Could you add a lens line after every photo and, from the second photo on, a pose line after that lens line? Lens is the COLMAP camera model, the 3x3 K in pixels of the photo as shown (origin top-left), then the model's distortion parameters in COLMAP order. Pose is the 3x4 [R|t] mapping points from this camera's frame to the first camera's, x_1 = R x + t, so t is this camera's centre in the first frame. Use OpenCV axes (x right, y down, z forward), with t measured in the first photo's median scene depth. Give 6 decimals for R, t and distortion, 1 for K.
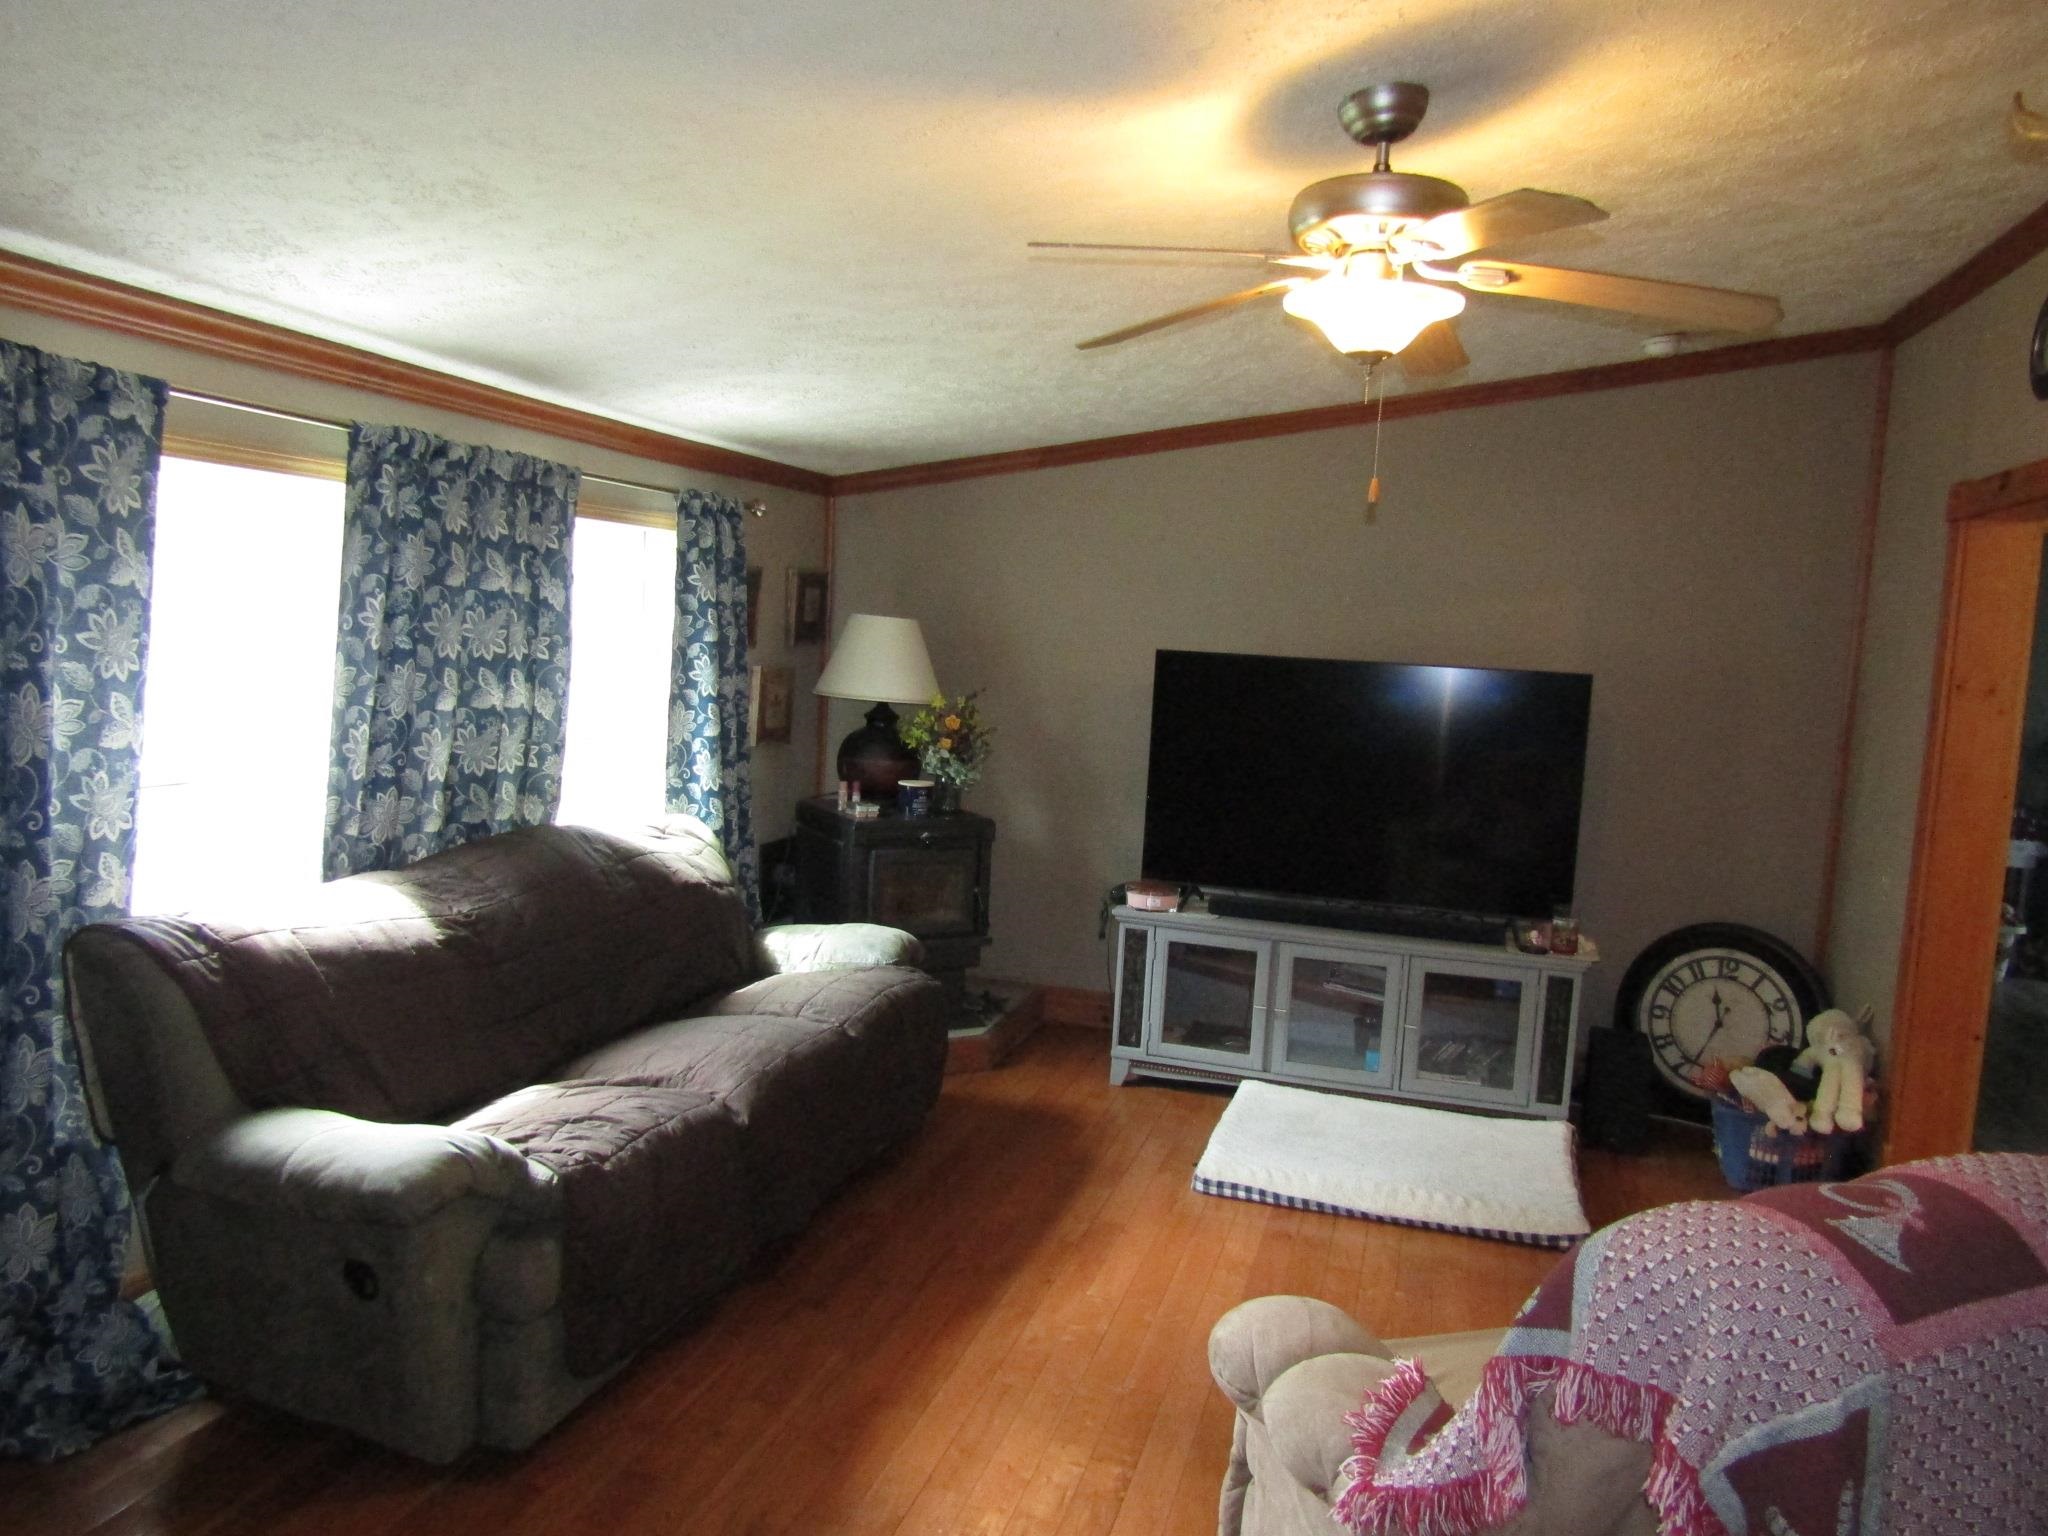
lens RADIAL K [[1462.1, 0, 1025.6], [0, 1462.1, 772.5], [0, 0, 1]] dist [-0.006621, -0.002791]
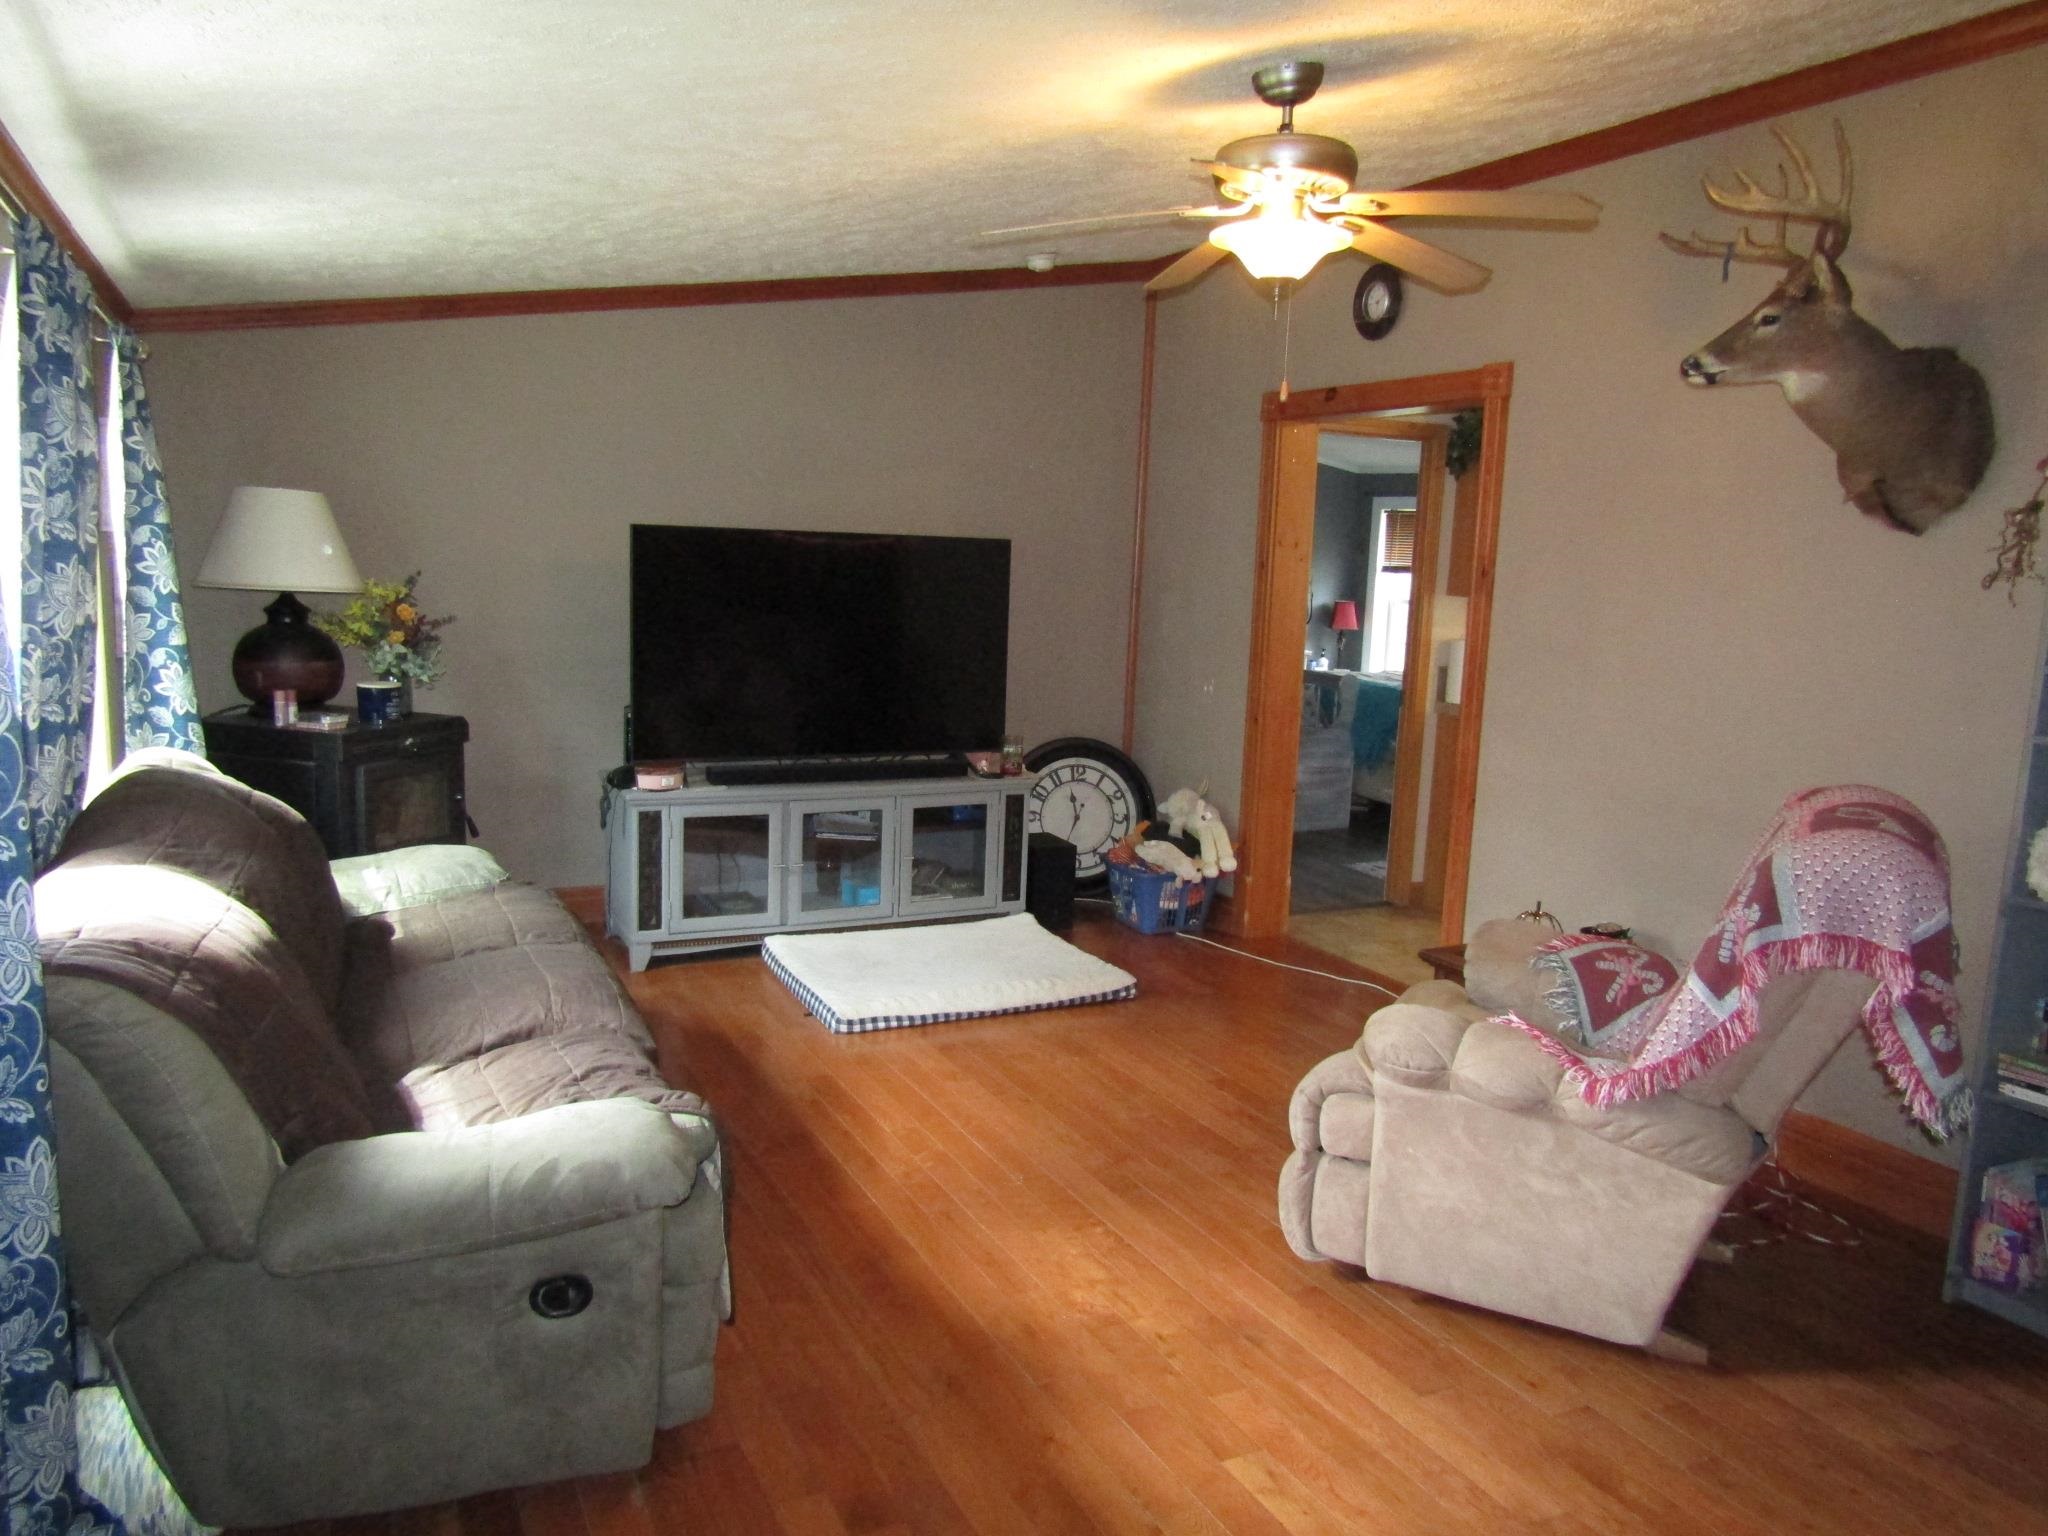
lens RADIAL K [[1462.1, 0, 1025.6], [0, 1462.1, 772.5], [0, 0, 1]] dist [-0.006621, -0.002791]
pose [[0.728852, -0.129469, 0.672319, -0.417973], [0.069919, 0.990900, 0.115019, -0.015044], [-0.681092, -0.036824, 0.731272, 0.113312]]
